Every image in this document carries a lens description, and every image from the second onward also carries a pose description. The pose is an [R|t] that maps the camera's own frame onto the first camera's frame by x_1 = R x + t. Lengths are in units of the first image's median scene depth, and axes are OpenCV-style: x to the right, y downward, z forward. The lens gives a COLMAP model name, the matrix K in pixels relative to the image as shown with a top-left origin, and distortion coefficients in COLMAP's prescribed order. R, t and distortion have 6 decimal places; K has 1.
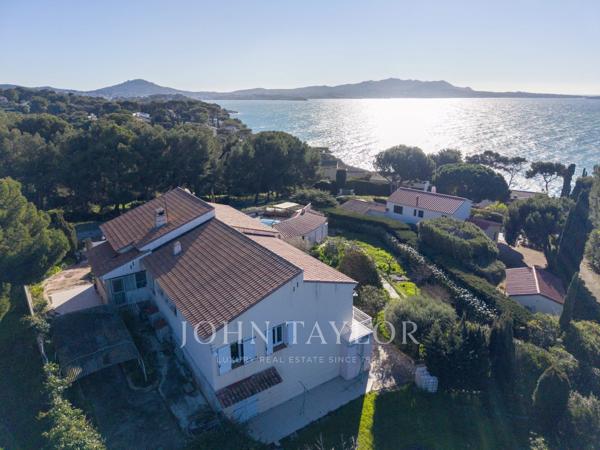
lens RADIAL K [[394.1, 0, 300.0], [0, 394.1, 225.0], [0, 0, 1]] dist [0.001790, 0.000250]
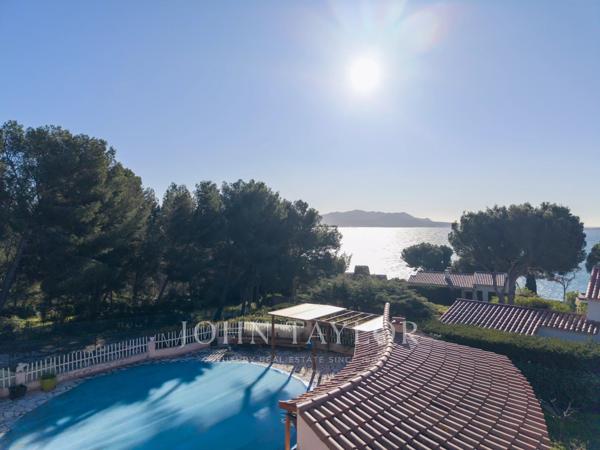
lens RADIAL K [[394.1, 0, 300.0], [0, 394.1, 225.0], [0, 0, 1]] dist [0.001790, 0.000250]
pose [[0.997307, 0.009520, 0.072714, -0.066199], [0.013588, 0.950379, -0.310797, -0.017136], [-0.072065, 0.310948, 0.947691, 0.659402]]
